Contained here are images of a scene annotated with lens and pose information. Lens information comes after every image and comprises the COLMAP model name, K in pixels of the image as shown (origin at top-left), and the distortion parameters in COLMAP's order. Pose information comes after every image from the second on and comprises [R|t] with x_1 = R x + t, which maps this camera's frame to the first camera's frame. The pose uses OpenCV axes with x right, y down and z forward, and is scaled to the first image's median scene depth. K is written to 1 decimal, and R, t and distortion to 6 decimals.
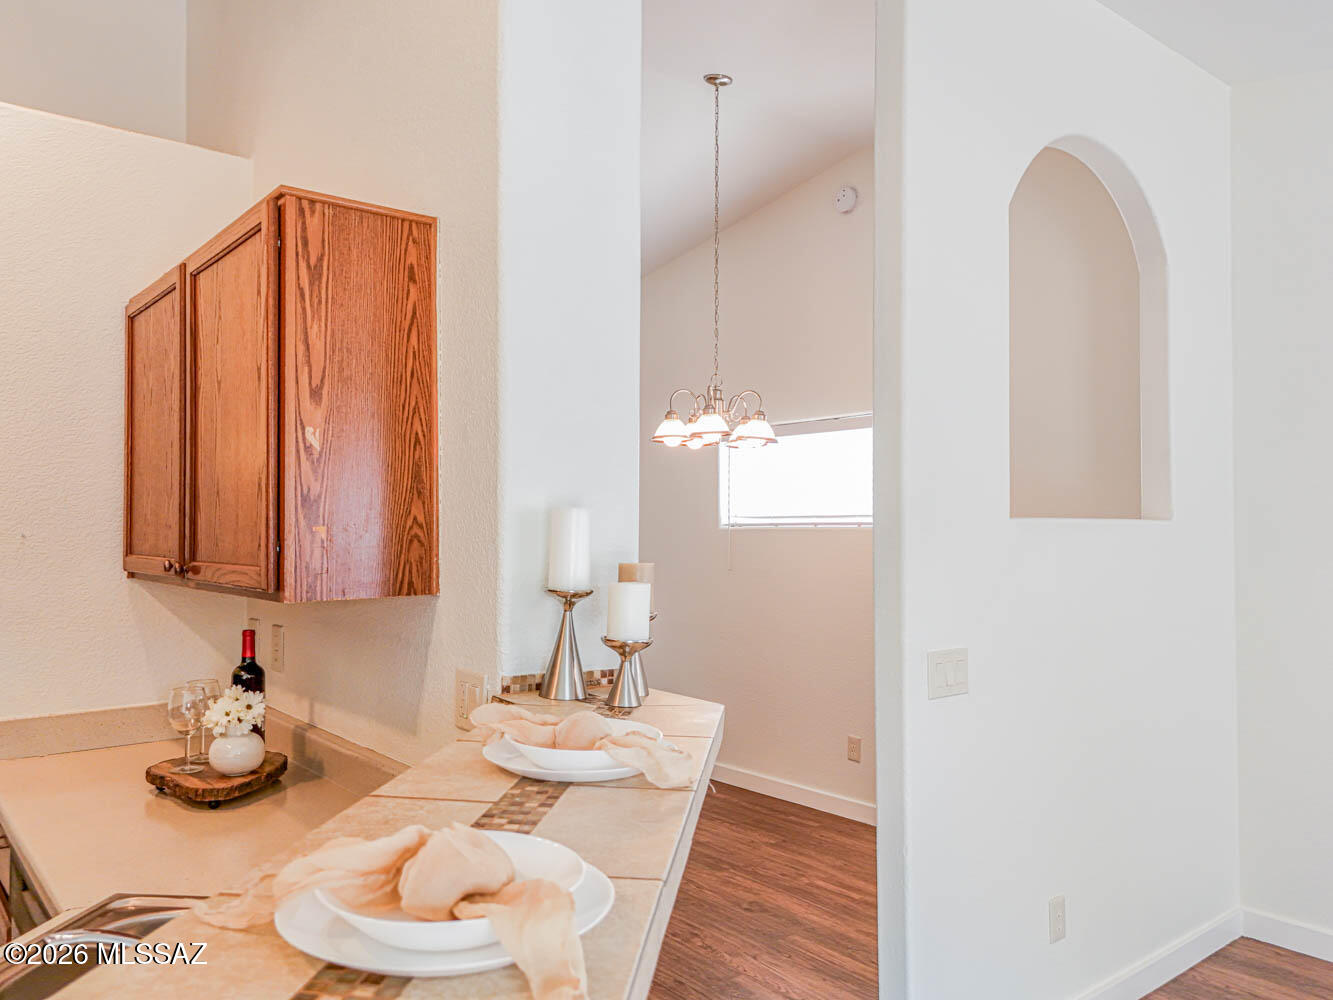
lens RADIAL K [[987.2, 0, 666.5], [0, 987.2, 500.0], [0, 0, 1]] dist [0.033952, -0.012724]
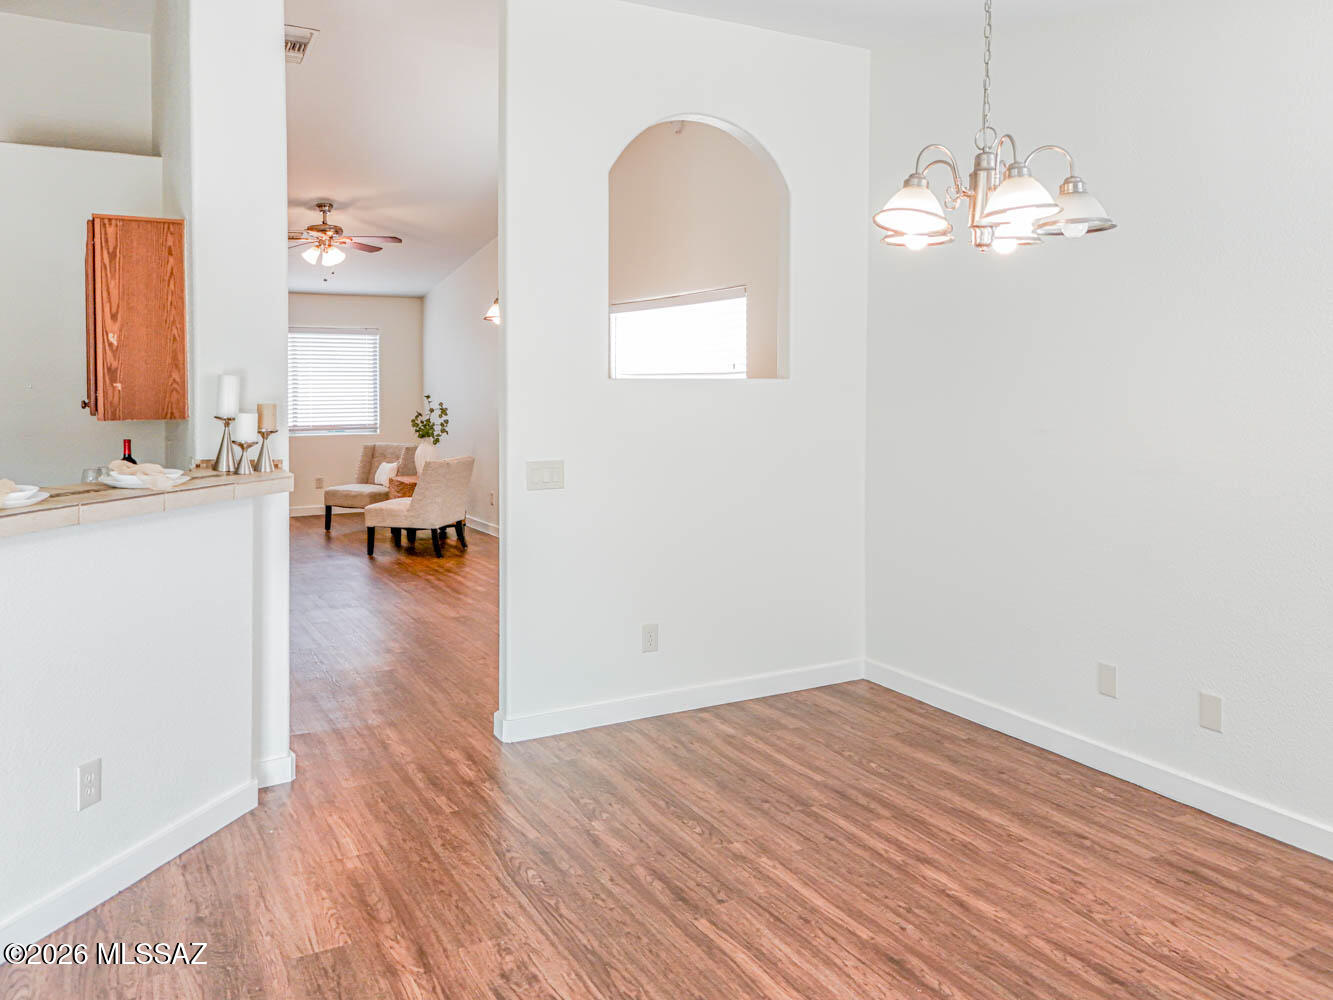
lens RADIAL K [[1014.3, 0, 667.5], [0, 1014.3, 395.4], [0, 0, 1]] dist [0.030450, -0.011731]
pose [[0.982741, 0.006426, -0.184875, 1.079453], [0.002280, 0.998900, 0.046845, -0.041972], [0.184973, -0.046458, 0.981645, -0.785312]]
